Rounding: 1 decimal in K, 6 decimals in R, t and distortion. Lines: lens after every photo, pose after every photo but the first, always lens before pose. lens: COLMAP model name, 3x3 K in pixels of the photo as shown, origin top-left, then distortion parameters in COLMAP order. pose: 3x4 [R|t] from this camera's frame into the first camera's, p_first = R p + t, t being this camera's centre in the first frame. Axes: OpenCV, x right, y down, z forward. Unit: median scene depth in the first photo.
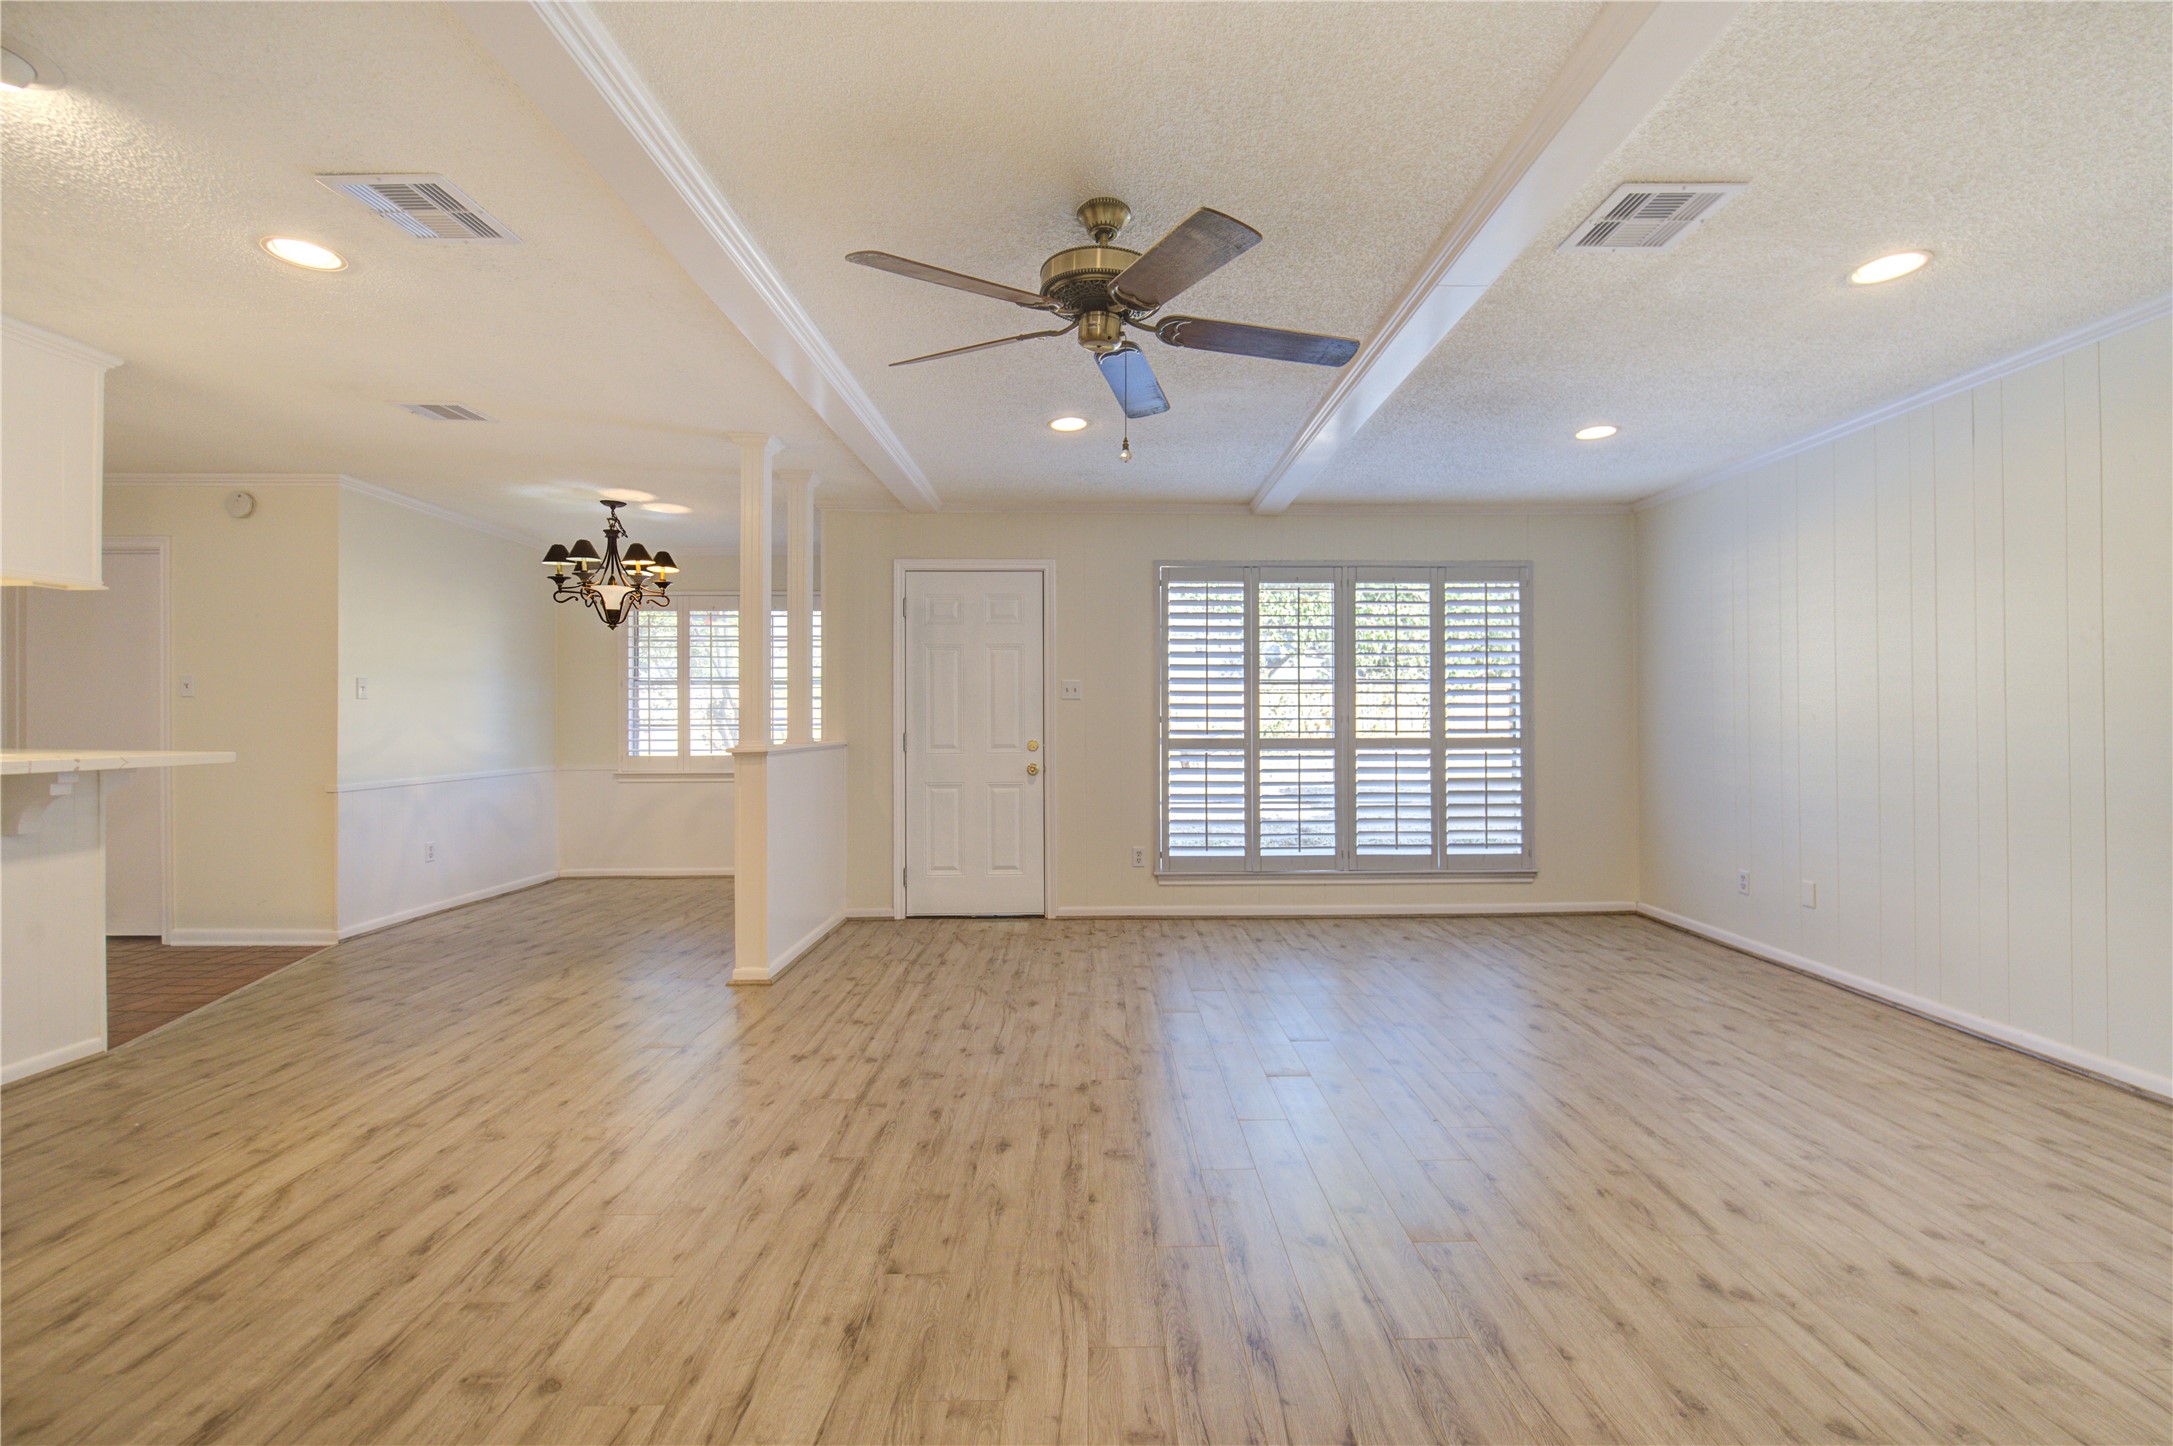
lens RADIAL K [[876.6, 0, 1083.4], [0, 876.6, 717.4], [0, 0, 1]] dist [-0.002709, 0.000292]
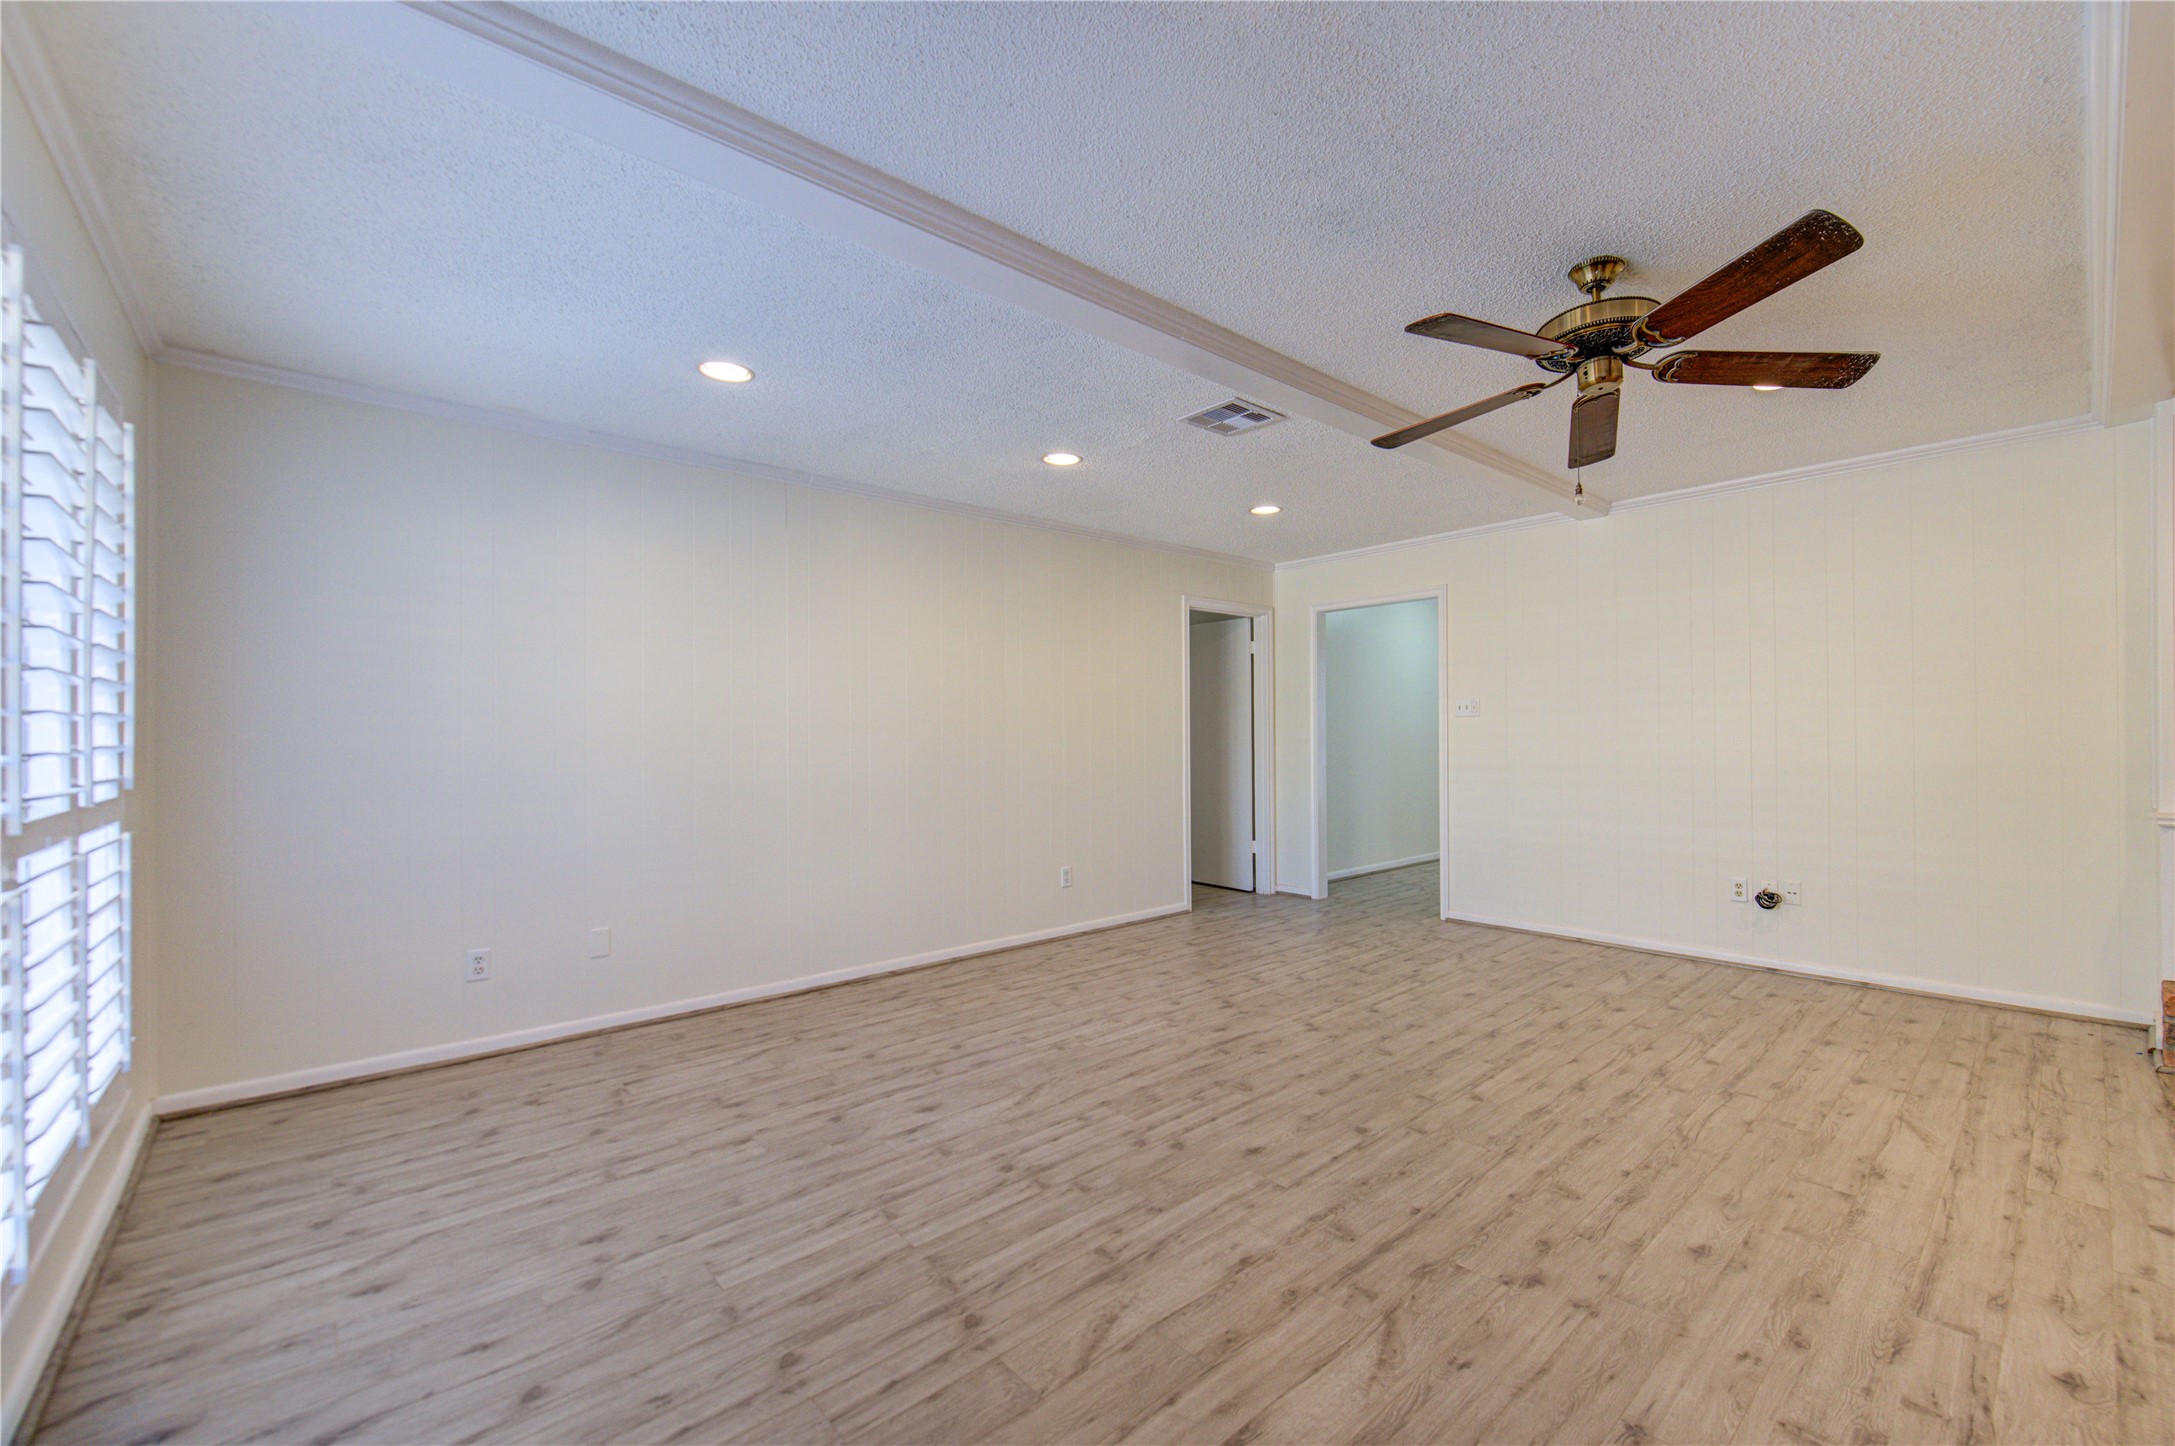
lens RADIAL K [[877.4, 0, 1079.3], [0, 877.4, 728.6], [0, 0, 1]] dist [-0.002709, 0.000292]
pose [[-0.649861, 0.017712, 0.759846, -0.344478], [0.013245, 0.999841, -0.011978, -0.019695], [-0.759937, 0.002280, -0.649992, 1.946580]]
